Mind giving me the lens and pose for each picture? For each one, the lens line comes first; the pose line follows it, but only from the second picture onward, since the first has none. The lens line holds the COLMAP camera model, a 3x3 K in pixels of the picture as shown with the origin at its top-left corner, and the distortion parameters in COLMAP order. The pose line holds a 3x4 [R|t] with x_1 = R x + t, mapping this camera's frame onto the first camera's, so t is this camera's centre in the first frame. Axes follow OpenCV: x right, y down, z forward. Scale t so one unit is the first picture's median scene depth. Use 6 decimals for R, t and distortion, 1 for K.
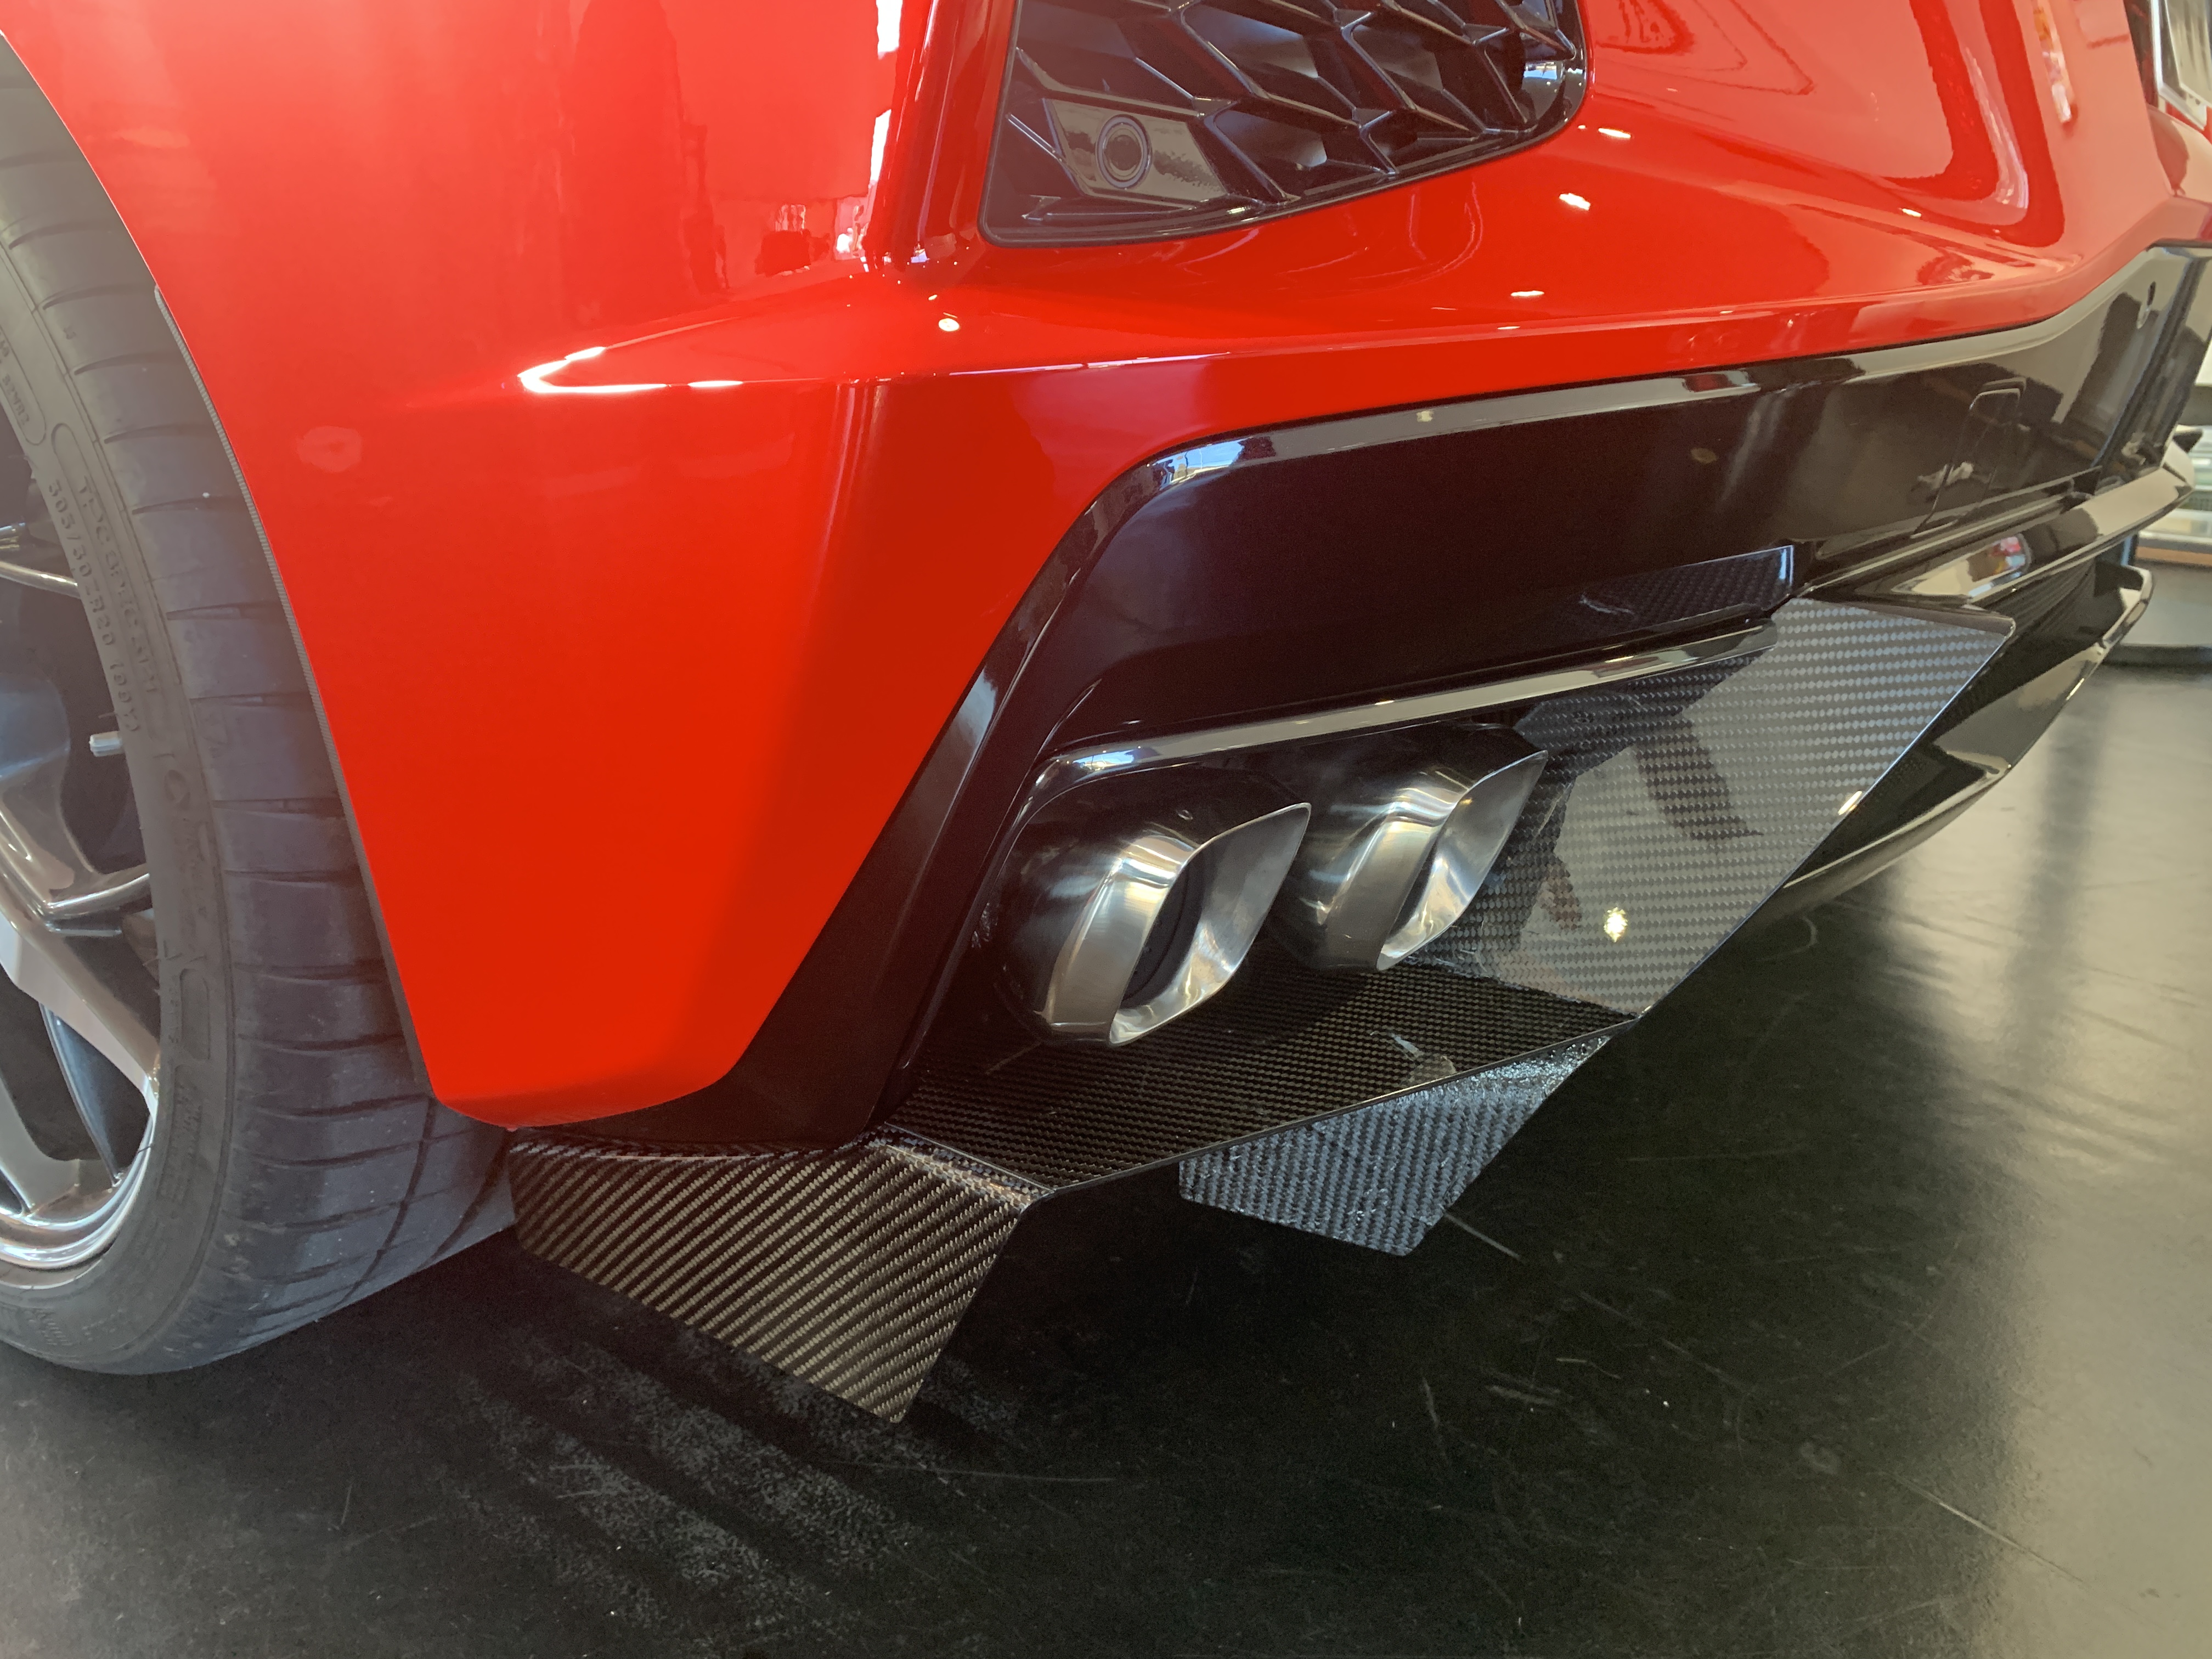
lens RADIAL K [[1695.7, 0, 1095.2], [0, 1695.7, 841.3], [0, 0, 1]] dist [0.003292, -0.009652]
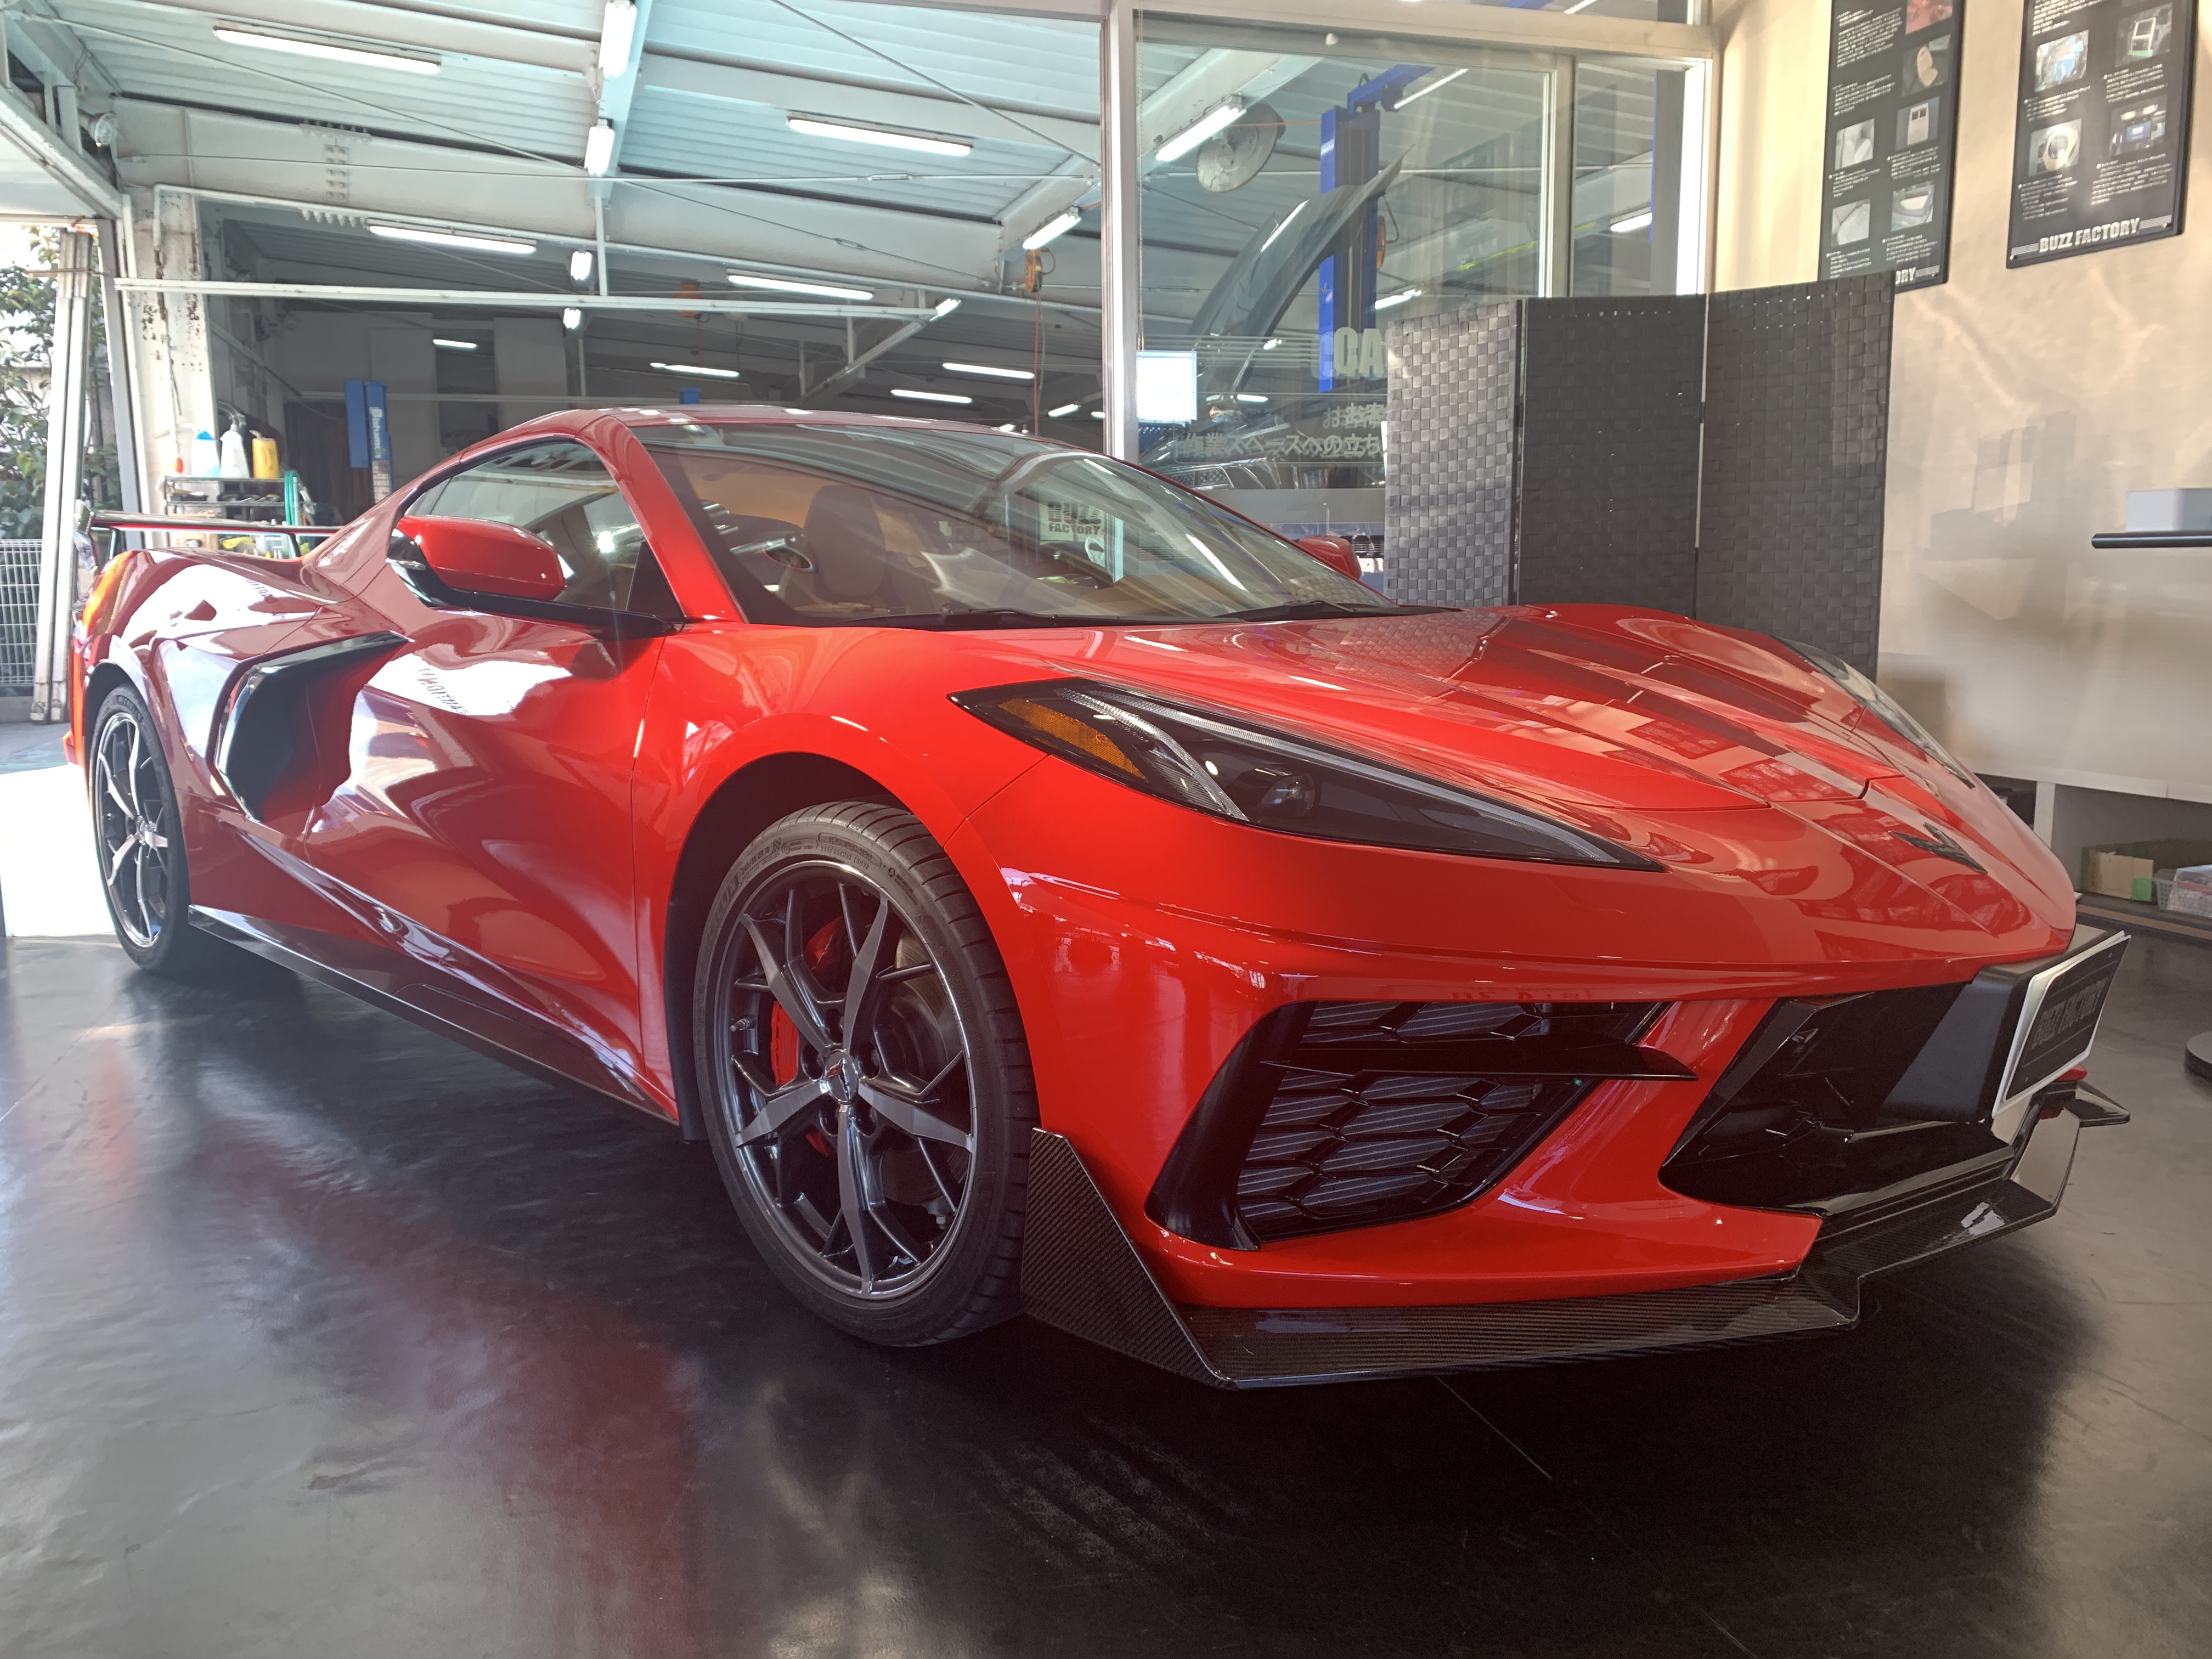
lens RADIAL K [[1695.7, 0, 1098.8], [0, 1695.7, 815.0], [0, 0, 1]] dist [0.003292, -0.009652]
pose [[0.960783, 0.038533, -0.274610, 0.336016], [-0.083528, 0.984519, -0.154096, -0.159376], [0.264421, 0.170991, 0.949128, -1.198541]]
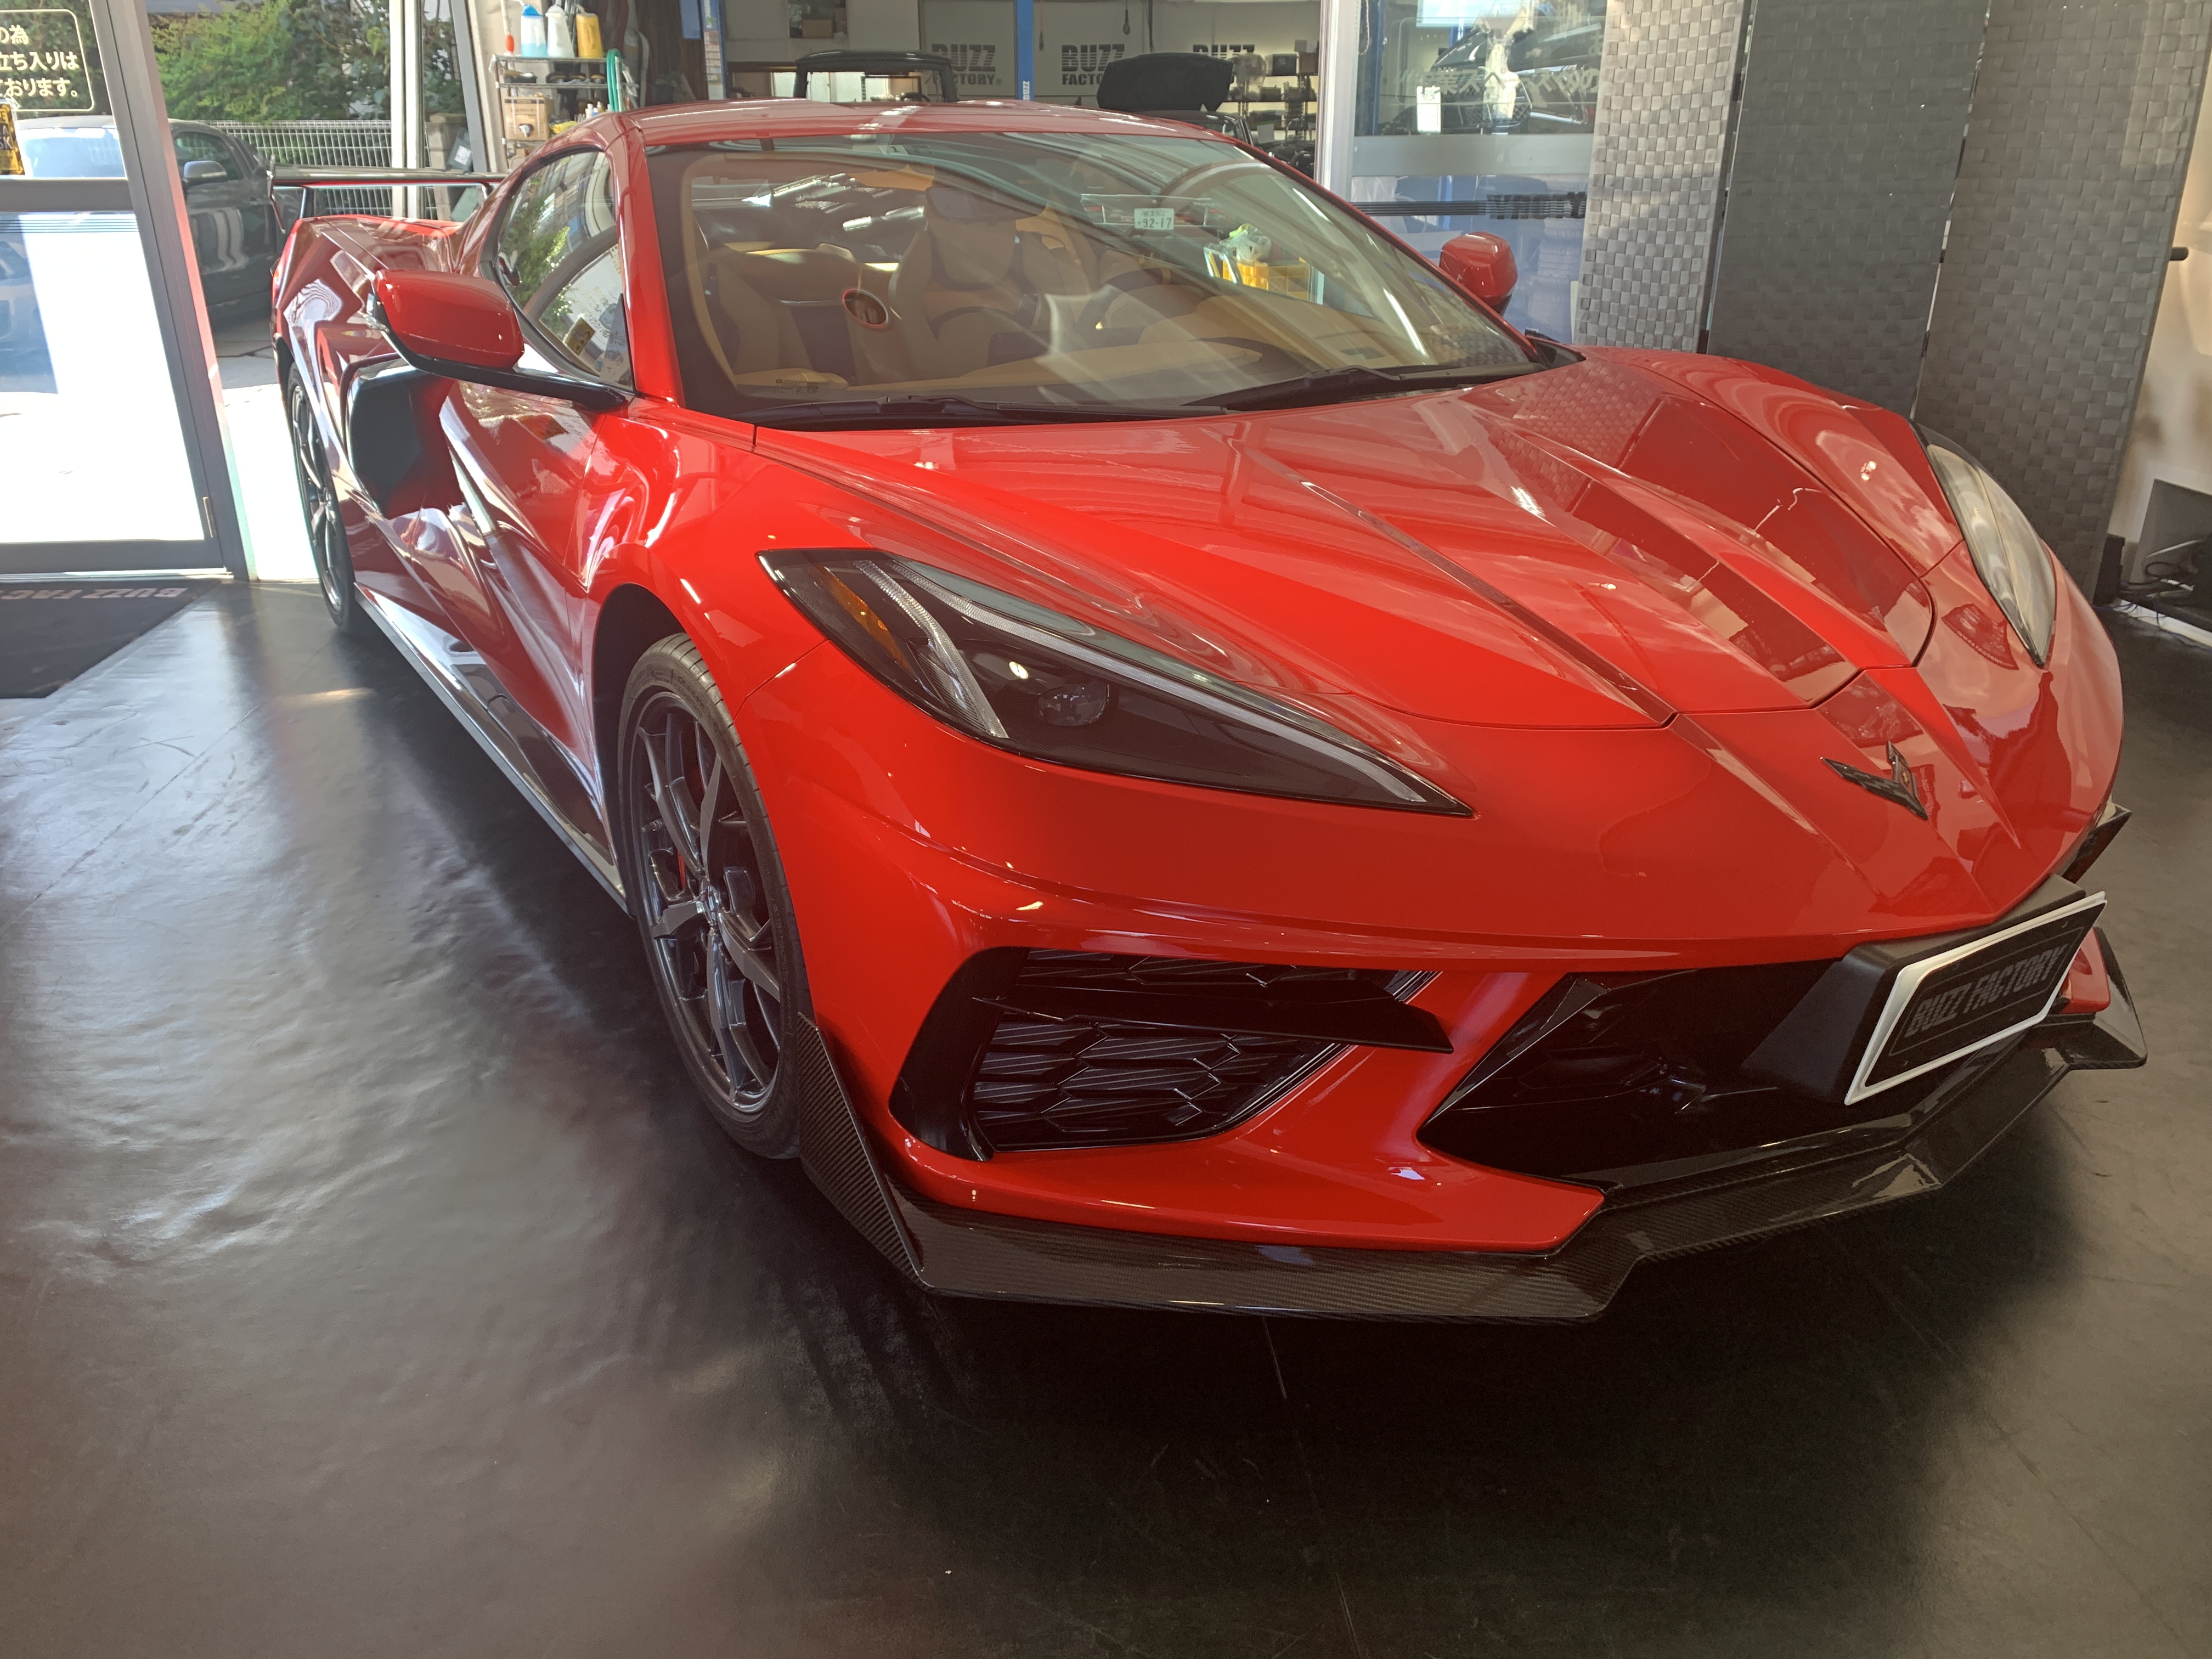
lens RADIAL K [[1695.7, 0, 1121.8], [0, 1695.7, 838.0], [0, 0, 1]] dist [0.003292, -0.009652]
pose [[0.876061, 0.195808, -0.440655, 1.003265], [-0.155056, 0.979699, 0.127071, -0.686955], [0.456591, -0.042996, 0.888637, -0.815017]]
